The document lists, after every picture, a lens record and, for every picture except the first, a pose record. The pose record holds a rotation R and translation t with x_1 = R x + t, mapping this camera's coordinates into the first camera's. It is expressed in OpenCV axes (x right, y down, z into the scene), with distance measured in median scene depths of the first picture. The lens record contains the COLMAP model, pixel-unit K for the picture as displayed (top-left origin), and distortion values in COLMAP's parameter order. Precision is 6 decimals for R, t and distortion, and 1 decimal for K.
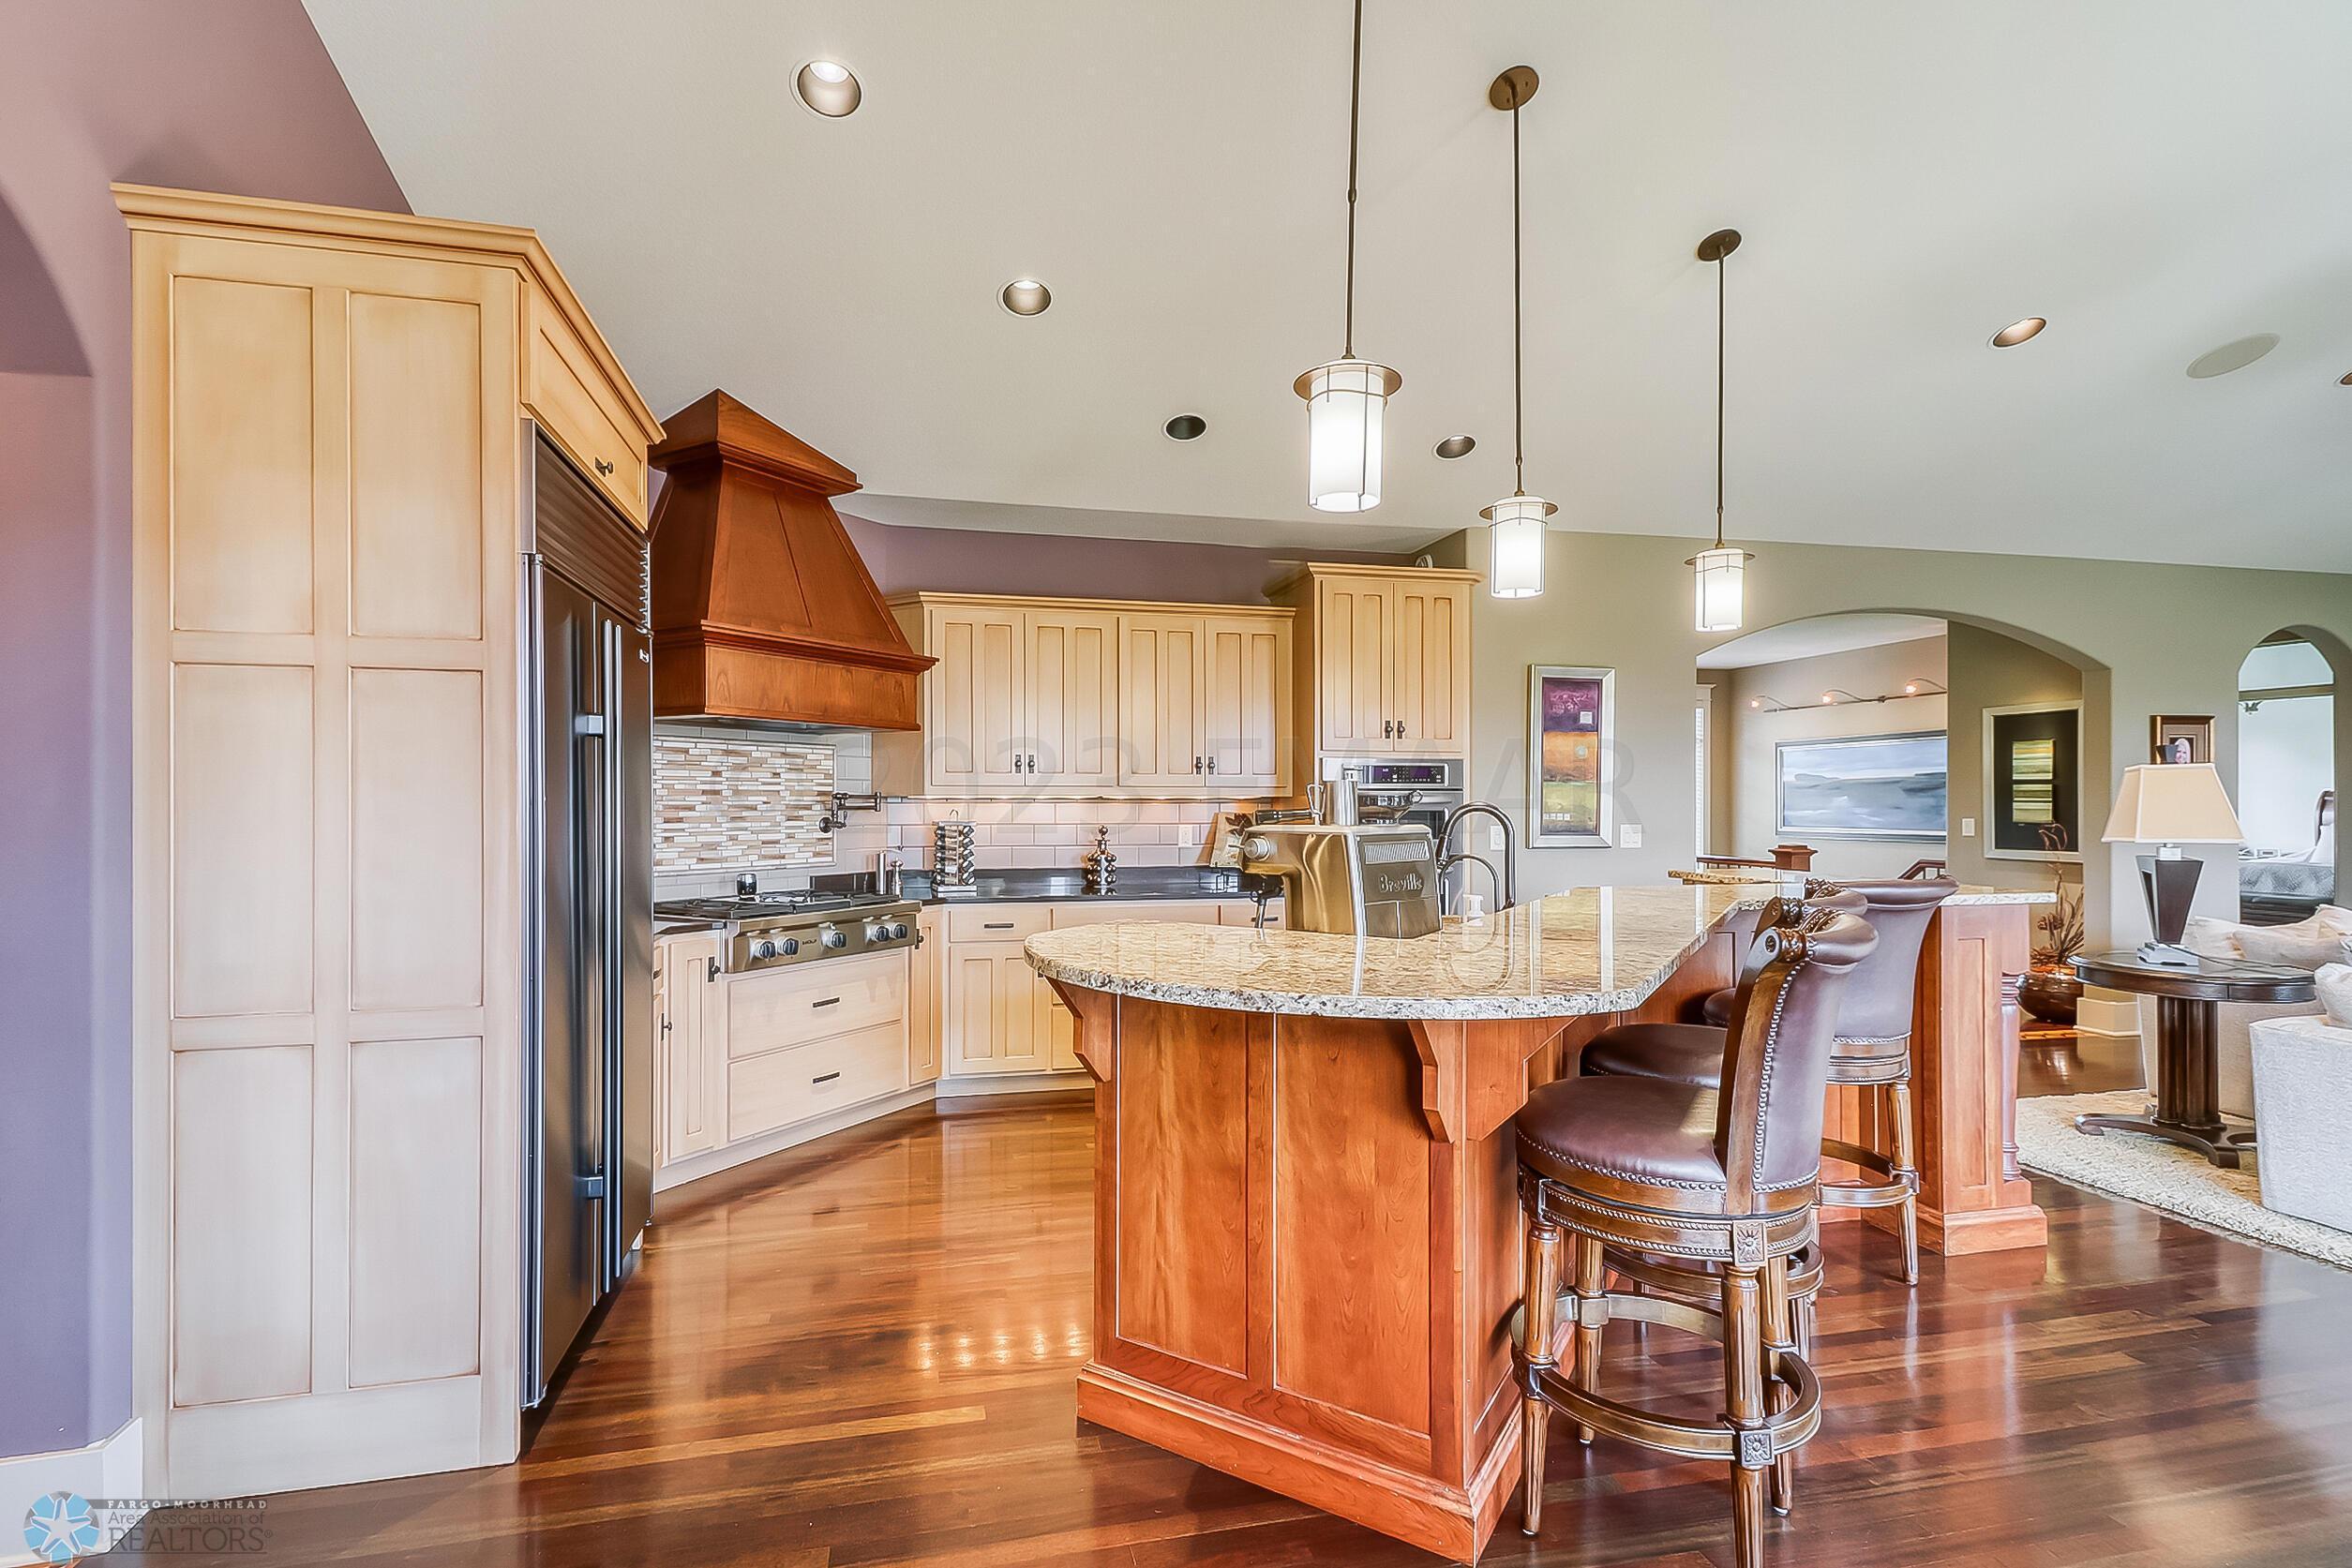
lens RADIAL K [[1087.0, 0, 1174.7], [0, 1087.0, 799.8], [0, 0, 1]] dist [-0.009736, -0.005769]
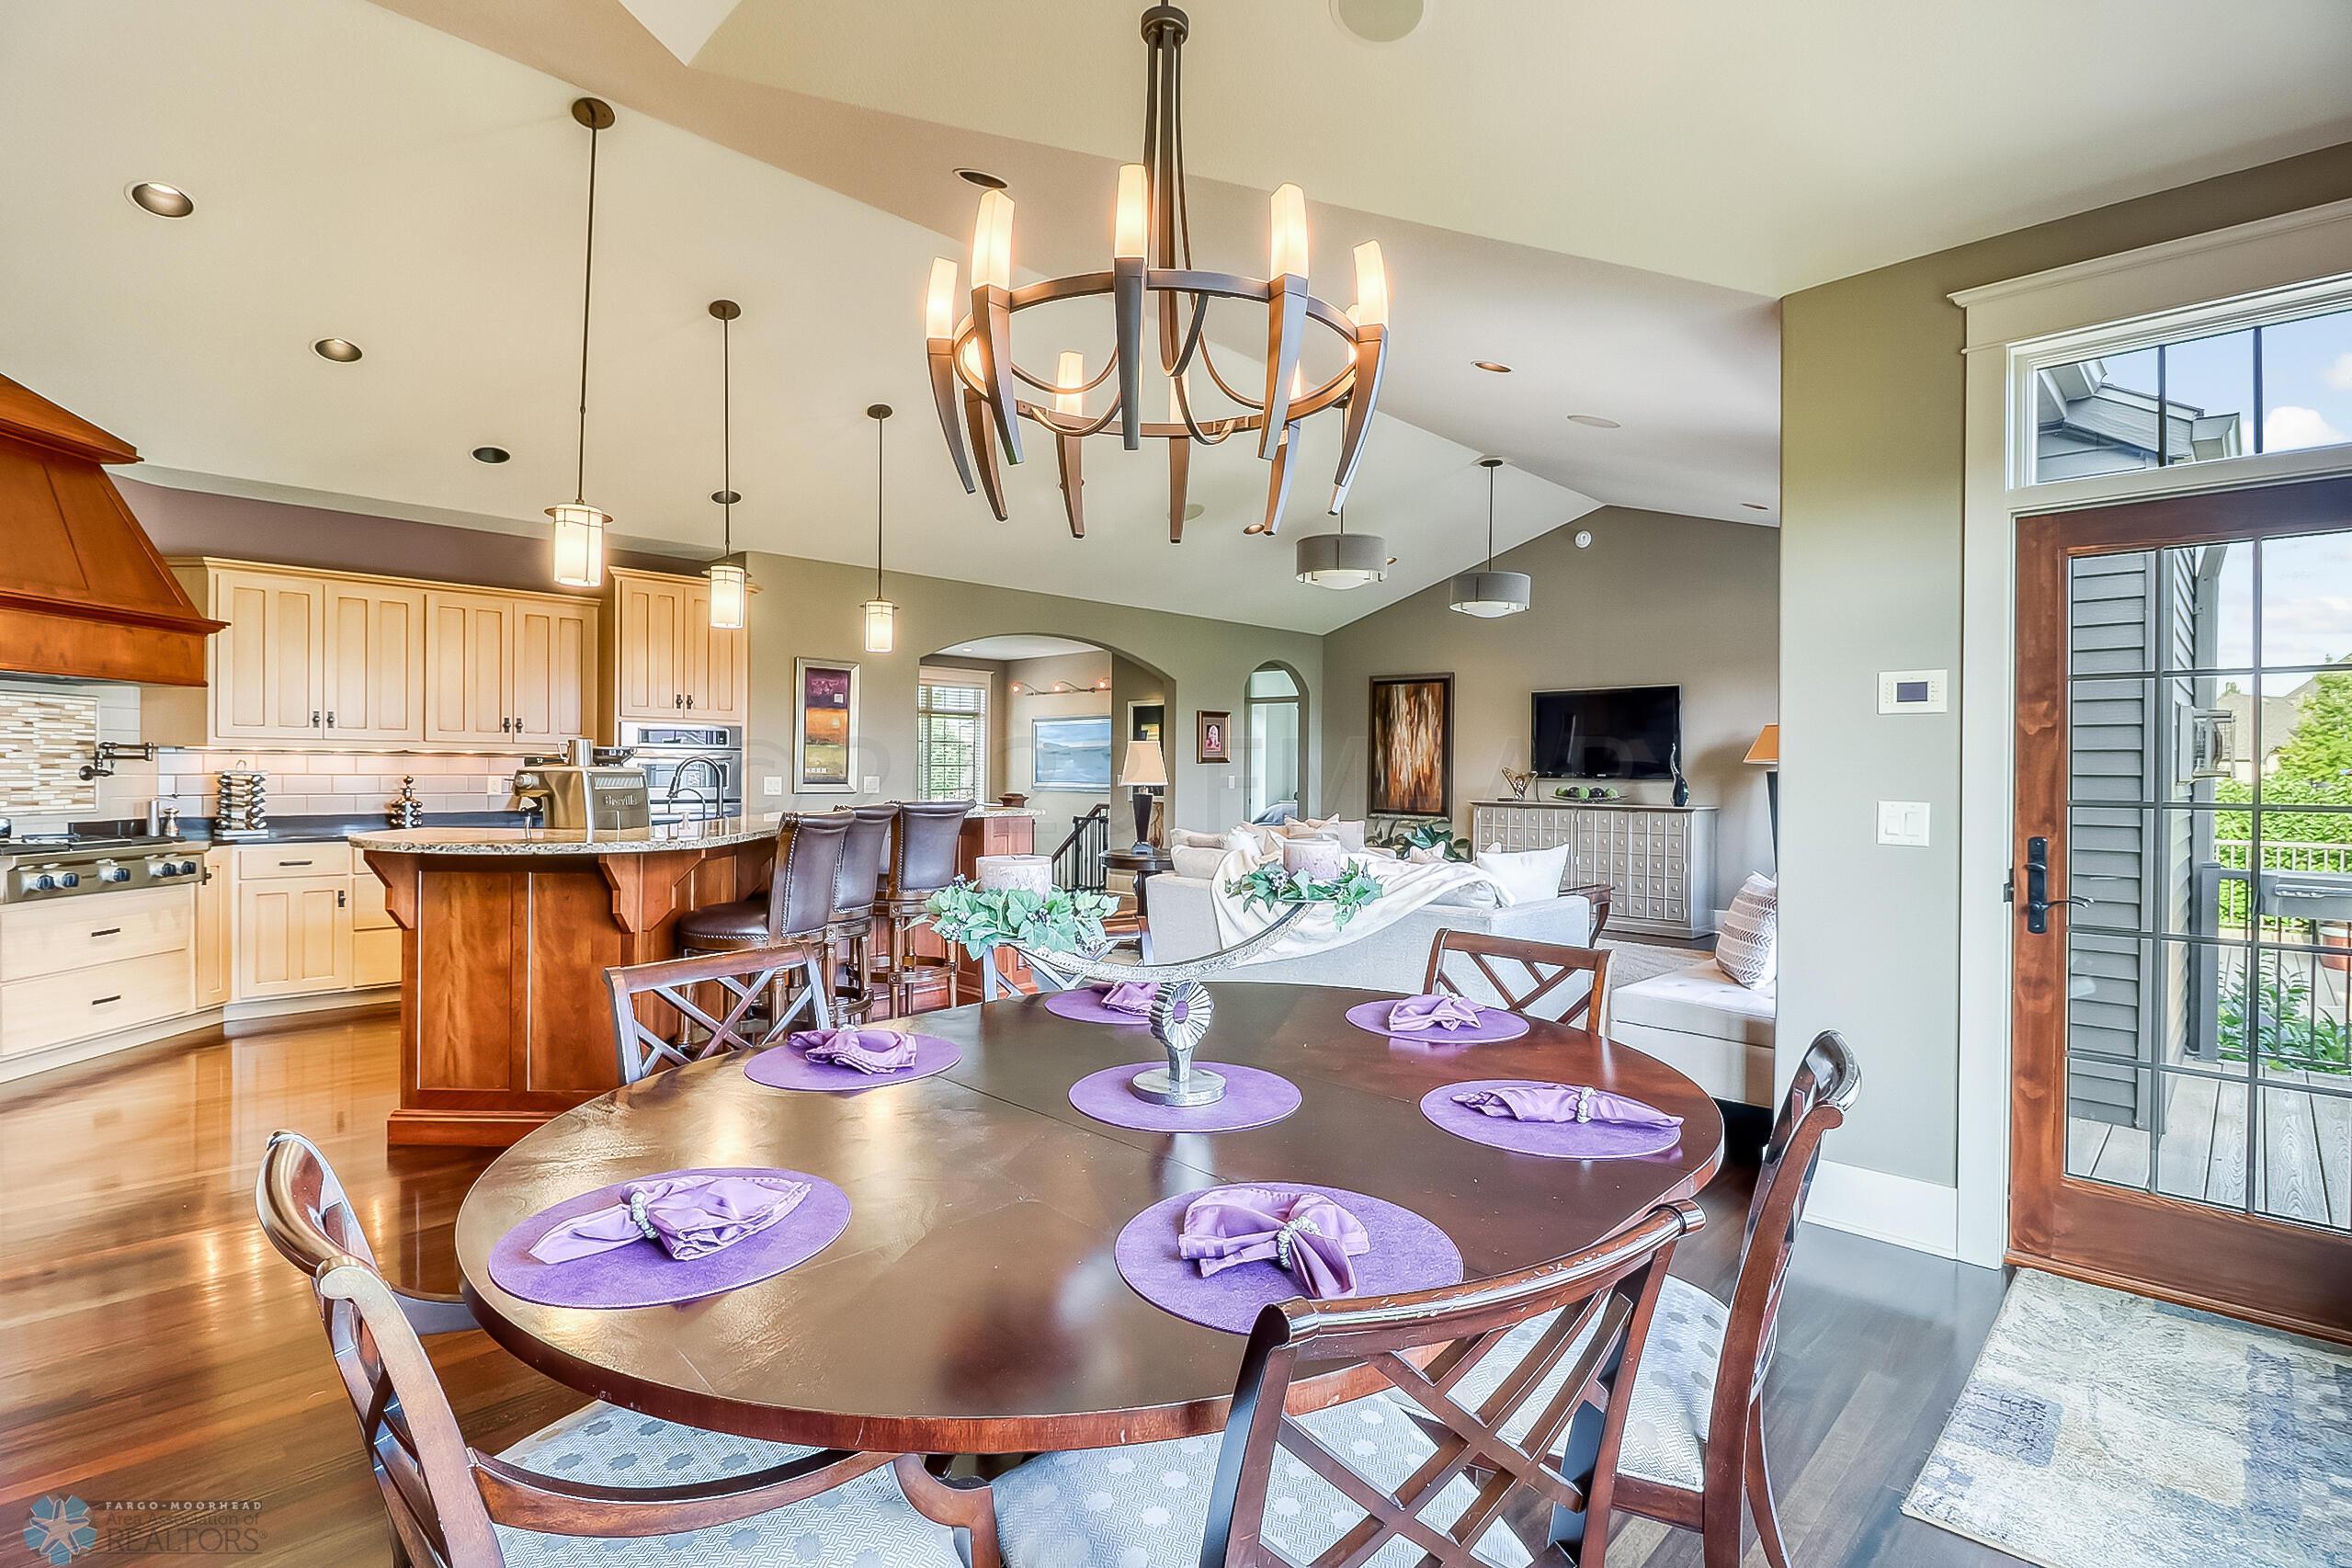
lens RADIAL K [[1087.1, 0, 1193.9], [0, 1087.1, 772.2], [0, 0, 1]] dist [-0.009736, -0.005769]
pose [[0.845247, 0.005629, 0.534347, 0.028210], [-0.009857, 0.999939, 0.005059, 0.006765], [-0.534286, -0.009543, 0.845250, -0.438587]]
